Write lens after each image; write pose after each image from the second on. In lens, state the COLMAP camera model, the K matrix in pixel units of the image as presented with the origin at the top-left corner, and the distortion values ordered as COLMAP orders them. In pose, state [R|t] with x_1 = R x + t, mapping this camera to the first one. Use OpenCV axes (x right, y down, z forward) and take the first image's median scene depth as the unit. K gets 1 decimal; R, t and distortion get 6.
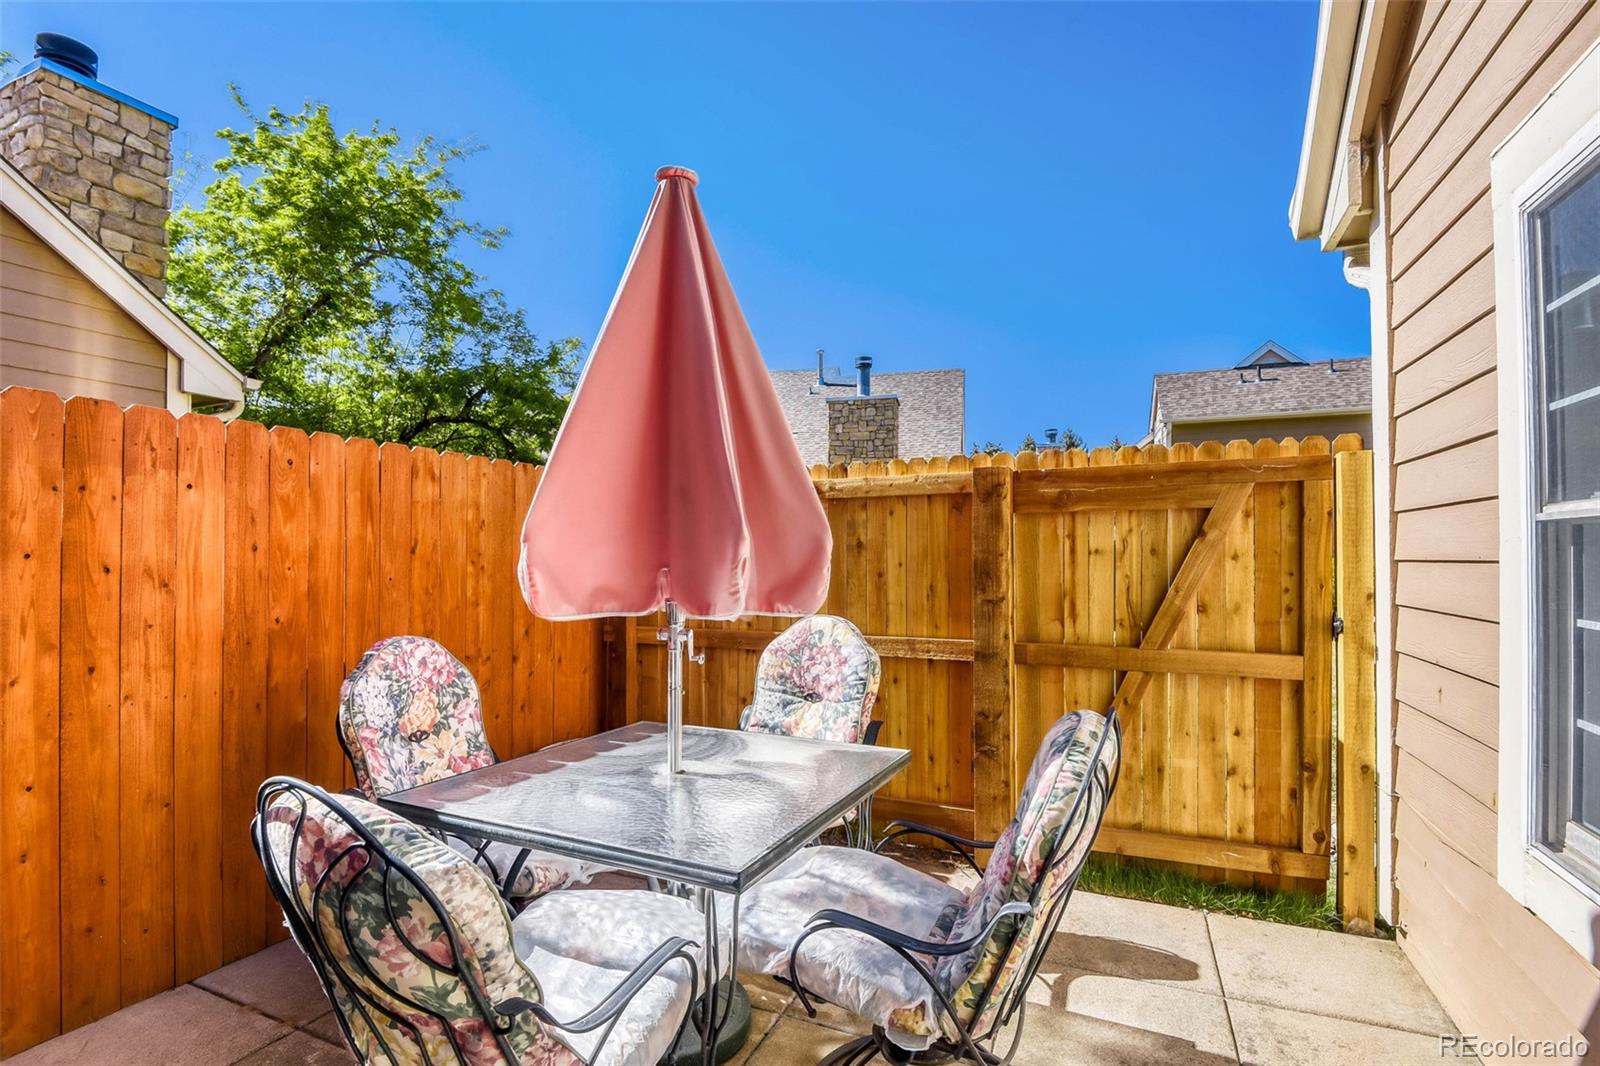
lens RADIAL K [[758.5, 0, 791.2], [0, 758.5, 537.6], [0, 0, 1]] dist [0.004401, -0.014776]
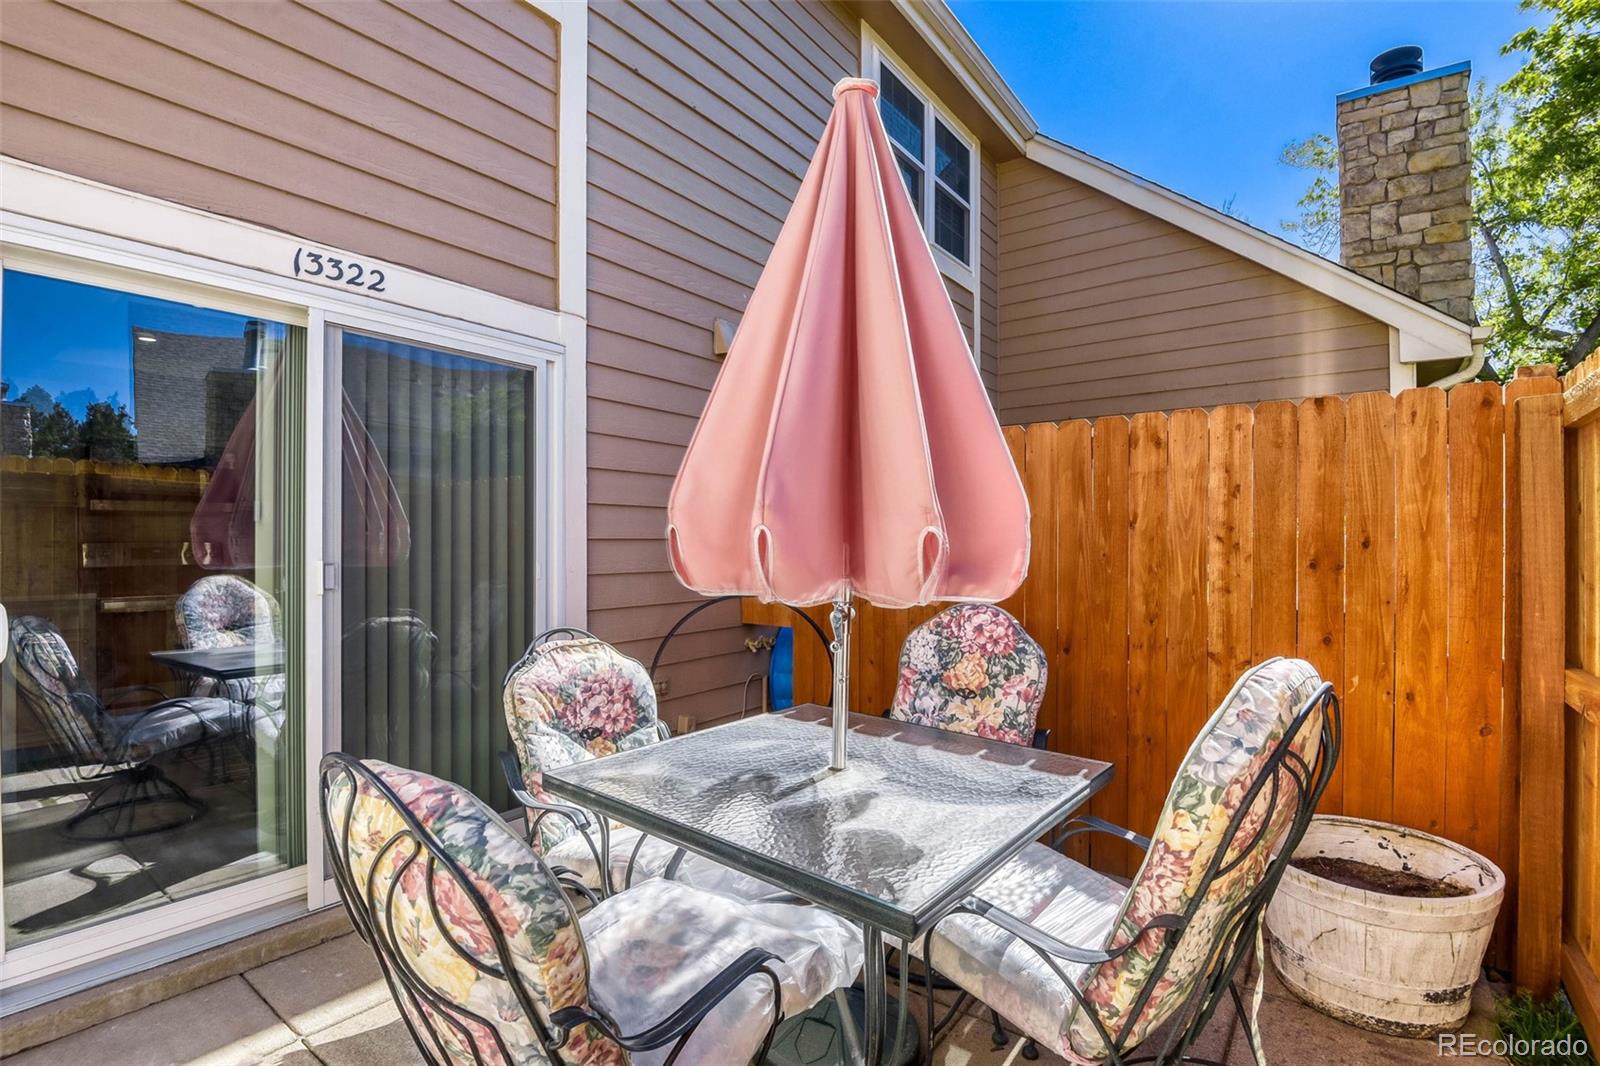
lens RADIAL K [[762.6, 0, 810.2], [0, 762.6, 532.9], [0, 0, 1]] dist [0.014241, -0.033477]
pose [[-0.222391, -0.005191, -0.974944, 0.609205], [0.022360, 0.999696, -0.010423, 0.032172], [0.974701, -0.024118, -0.222208, 0.970724]]
